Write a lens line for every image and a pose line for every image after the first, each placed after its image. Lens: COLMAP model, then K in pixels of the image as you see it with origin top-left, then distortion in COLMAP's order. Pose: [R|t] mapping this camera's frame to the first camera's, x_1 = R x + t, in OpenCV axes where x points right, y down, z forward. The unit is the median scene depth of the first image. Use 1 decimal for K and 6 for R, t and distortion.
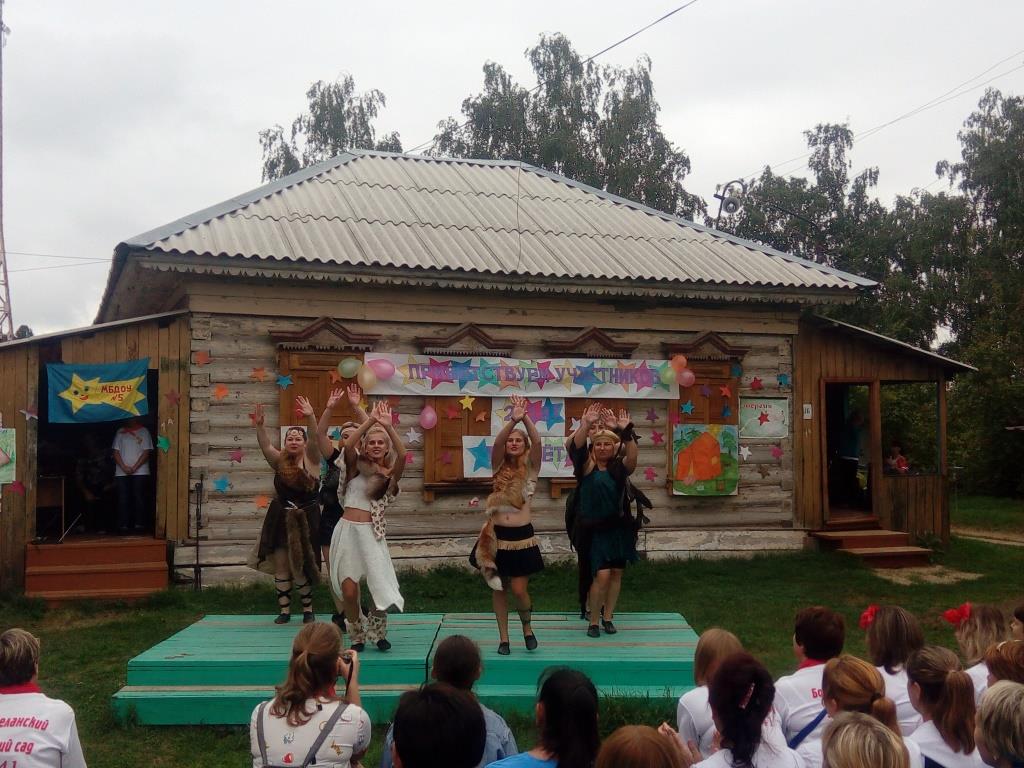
lens RADIAL K [[1209.3, 0, 531.0], [0, 1209.3, 403.2], [0, 0, 1]] dist [0.080794, -0.045232]
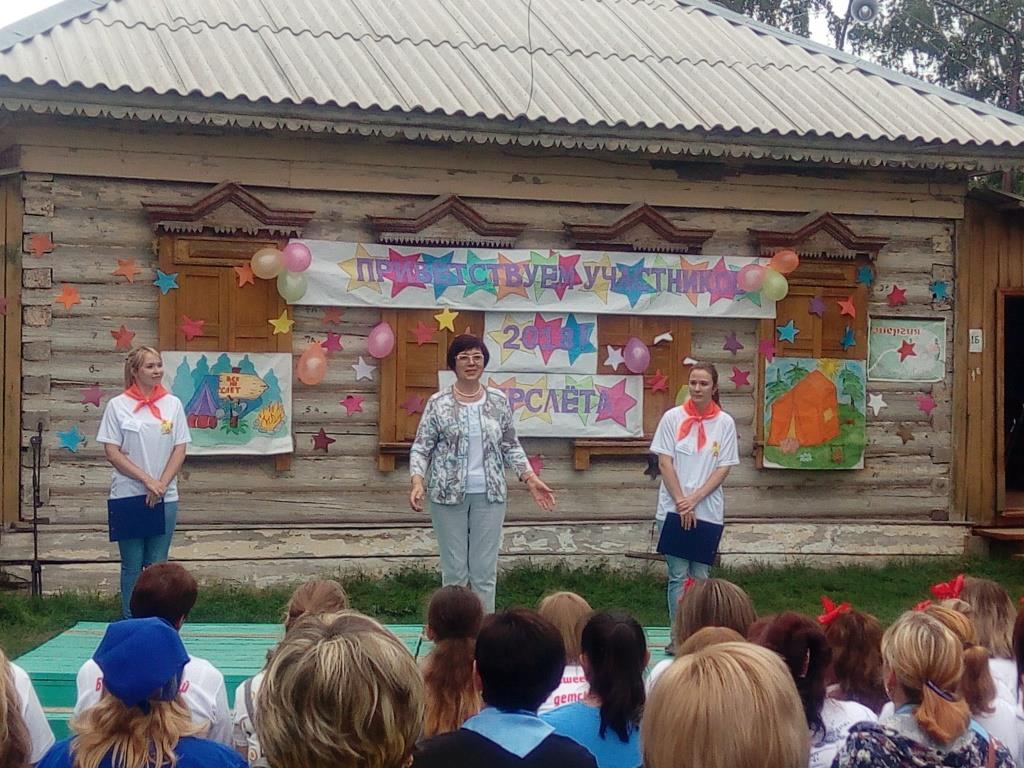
lens RADIAL K [[2125.6, 0, 547.3], [0, 2125.6, 427.2], [0, 0, 1]] dist [0.094554, -0.081394]
pose [[0.999830, 0.012658, 0.013413, -0.012942], [-0.013274, 0.998810, 0.046926, 0.002902], [-0.012803, -0.047096, 0.998808, -0.129070]]
